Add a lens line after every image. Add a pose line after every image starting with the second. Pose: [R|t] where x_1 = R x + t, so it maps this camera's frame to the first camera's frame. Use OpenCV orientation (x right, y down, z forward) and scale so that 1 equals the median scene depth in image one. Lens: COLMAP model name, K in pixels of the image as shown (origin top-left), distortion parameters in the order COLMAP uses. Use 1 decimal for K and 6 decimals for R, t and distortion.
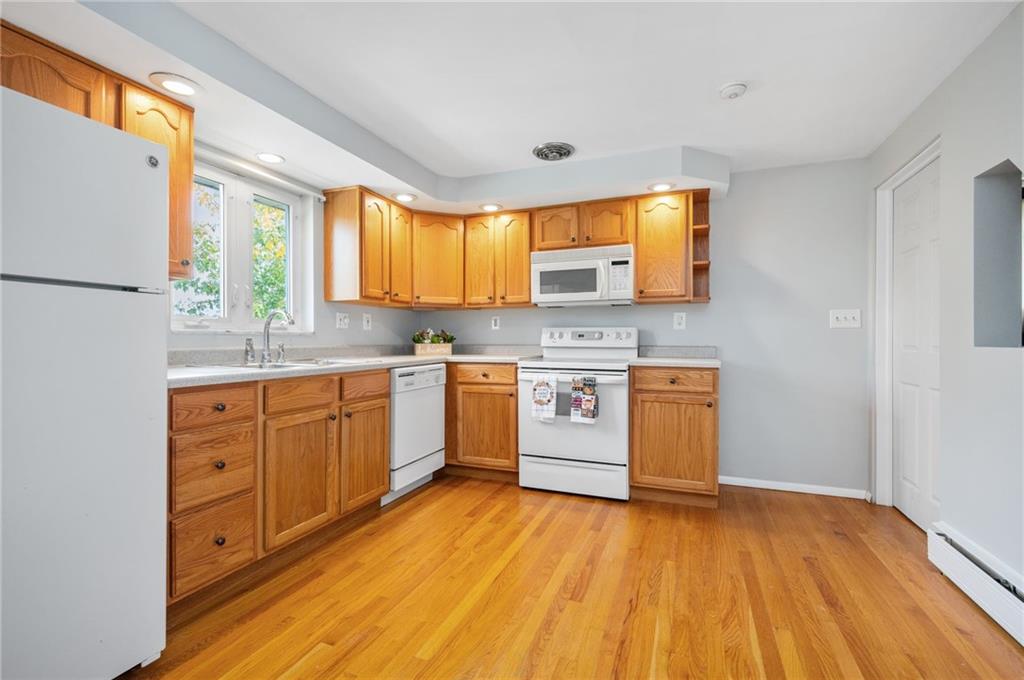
lens RADIAL K [[446.9, 0, 511.4], [0, 446.9, 338.6], [0, 0, 1]] dist [0.005359, 0.001190]
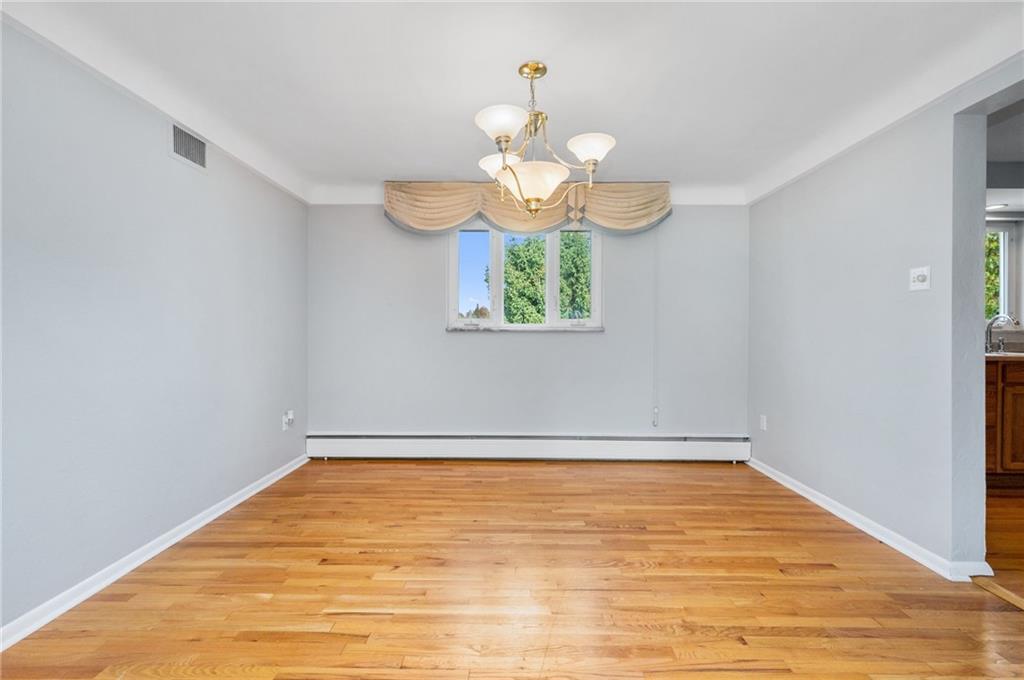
lens RADIAL K [[446.9, 0, 510.3], [0, 446.9, 337.8], [0, 0, 1]] dist [0.005359, 0.001190]
pose [[0.359952, 0.007476, -0.932941, 0.224814], [-0.001125, 0.999971, 0.007580, -0.000522], [0.932970, -0.001679, 0.359950, -0.876134]]
